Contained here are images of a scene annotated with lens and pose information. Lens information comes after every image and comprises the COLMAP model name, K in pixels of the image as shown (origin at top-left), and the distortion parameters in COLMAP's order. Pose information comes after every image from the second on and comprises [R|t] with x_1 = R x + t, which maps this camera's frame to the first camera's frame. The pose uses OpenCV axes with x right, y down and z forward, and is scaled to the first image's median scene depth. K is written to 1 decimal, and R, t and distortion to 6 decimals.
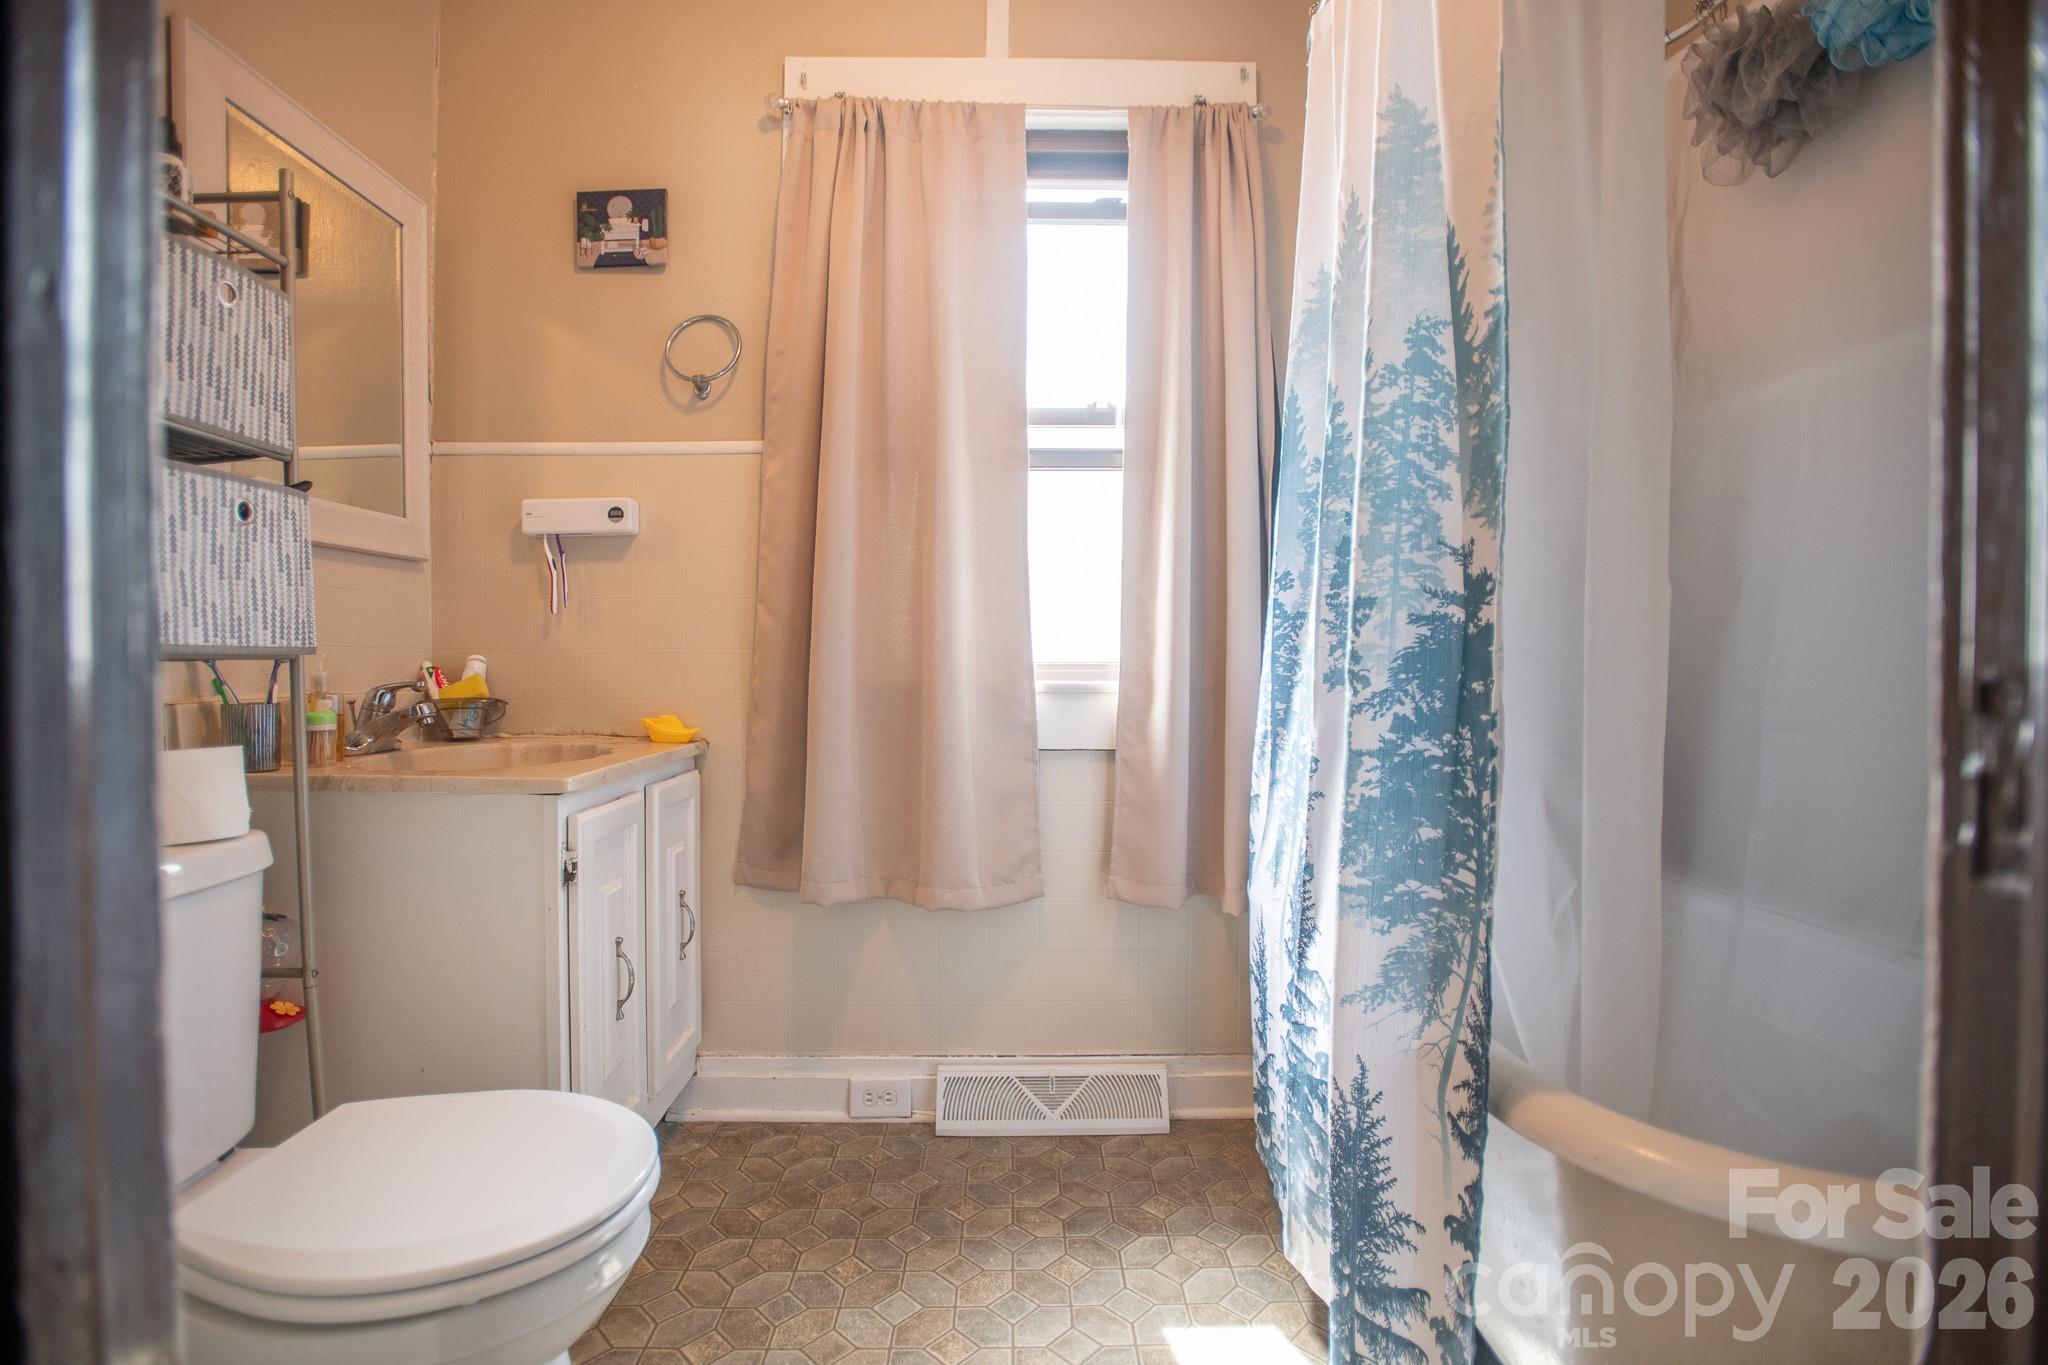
lens RADIAL K [[981.9, 0, 1028.0], [0, 981.9, 682.9], [0, 0, 1]] dist [-0.071141, 0.029154]
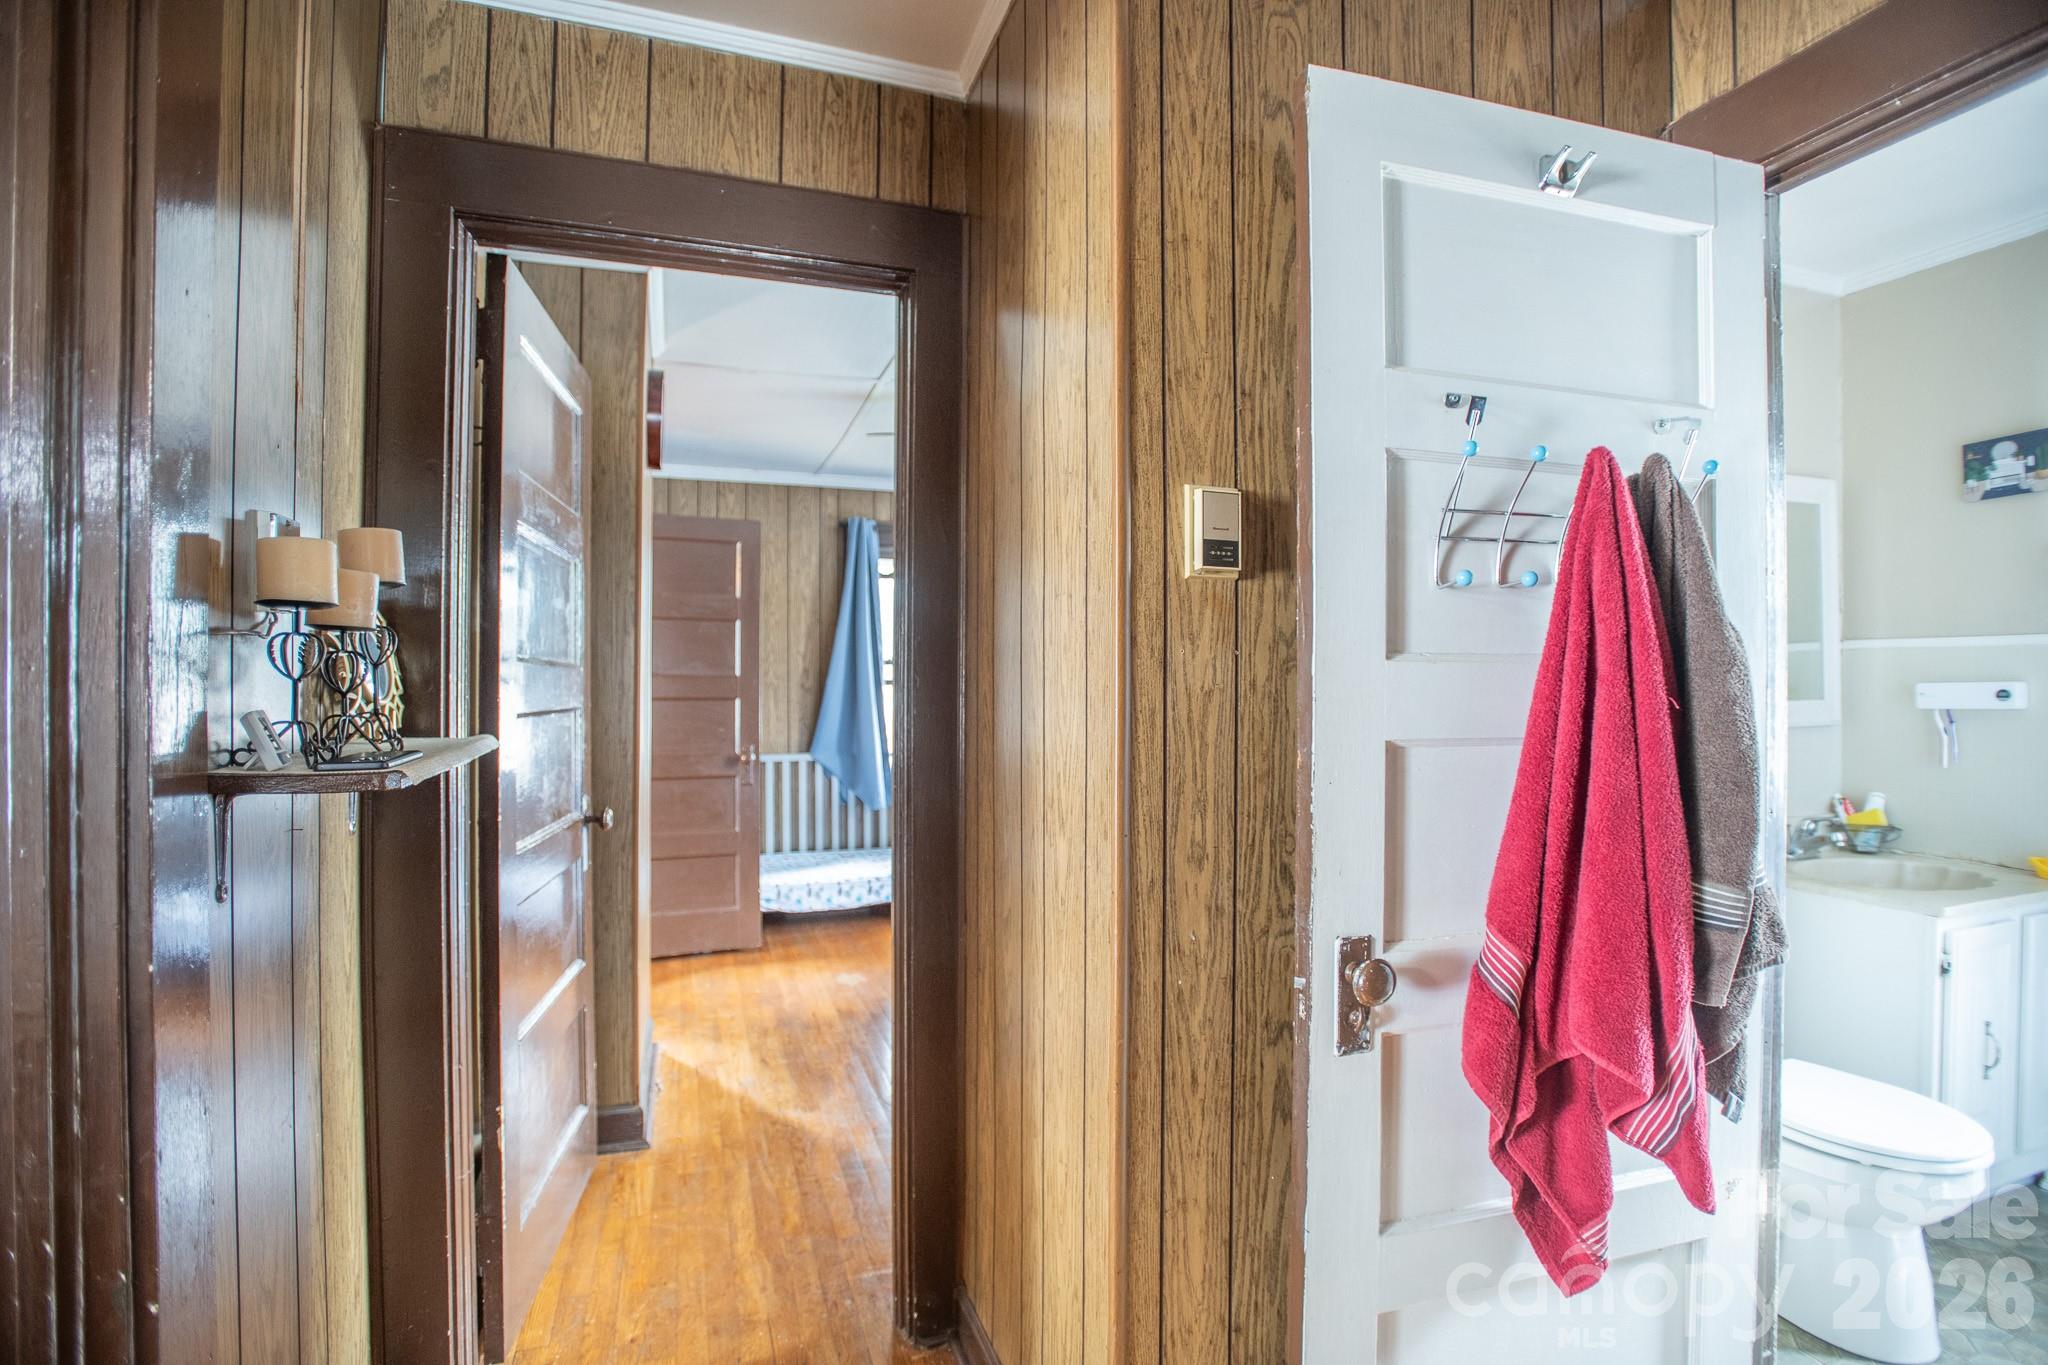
lens RADIAL K [[985.5, 0, 1028.1], [0, 985.5, 683.8], [0, 0, 1]] dist [-0.063737, 0.022285]
pose [[0.319688, -0.001594, -0.947522, 0.347199], [-0.016971, 0.999829, -0.007408, -0.158259], [0.947371, 0.018448, 0.319606, -0.626686]]
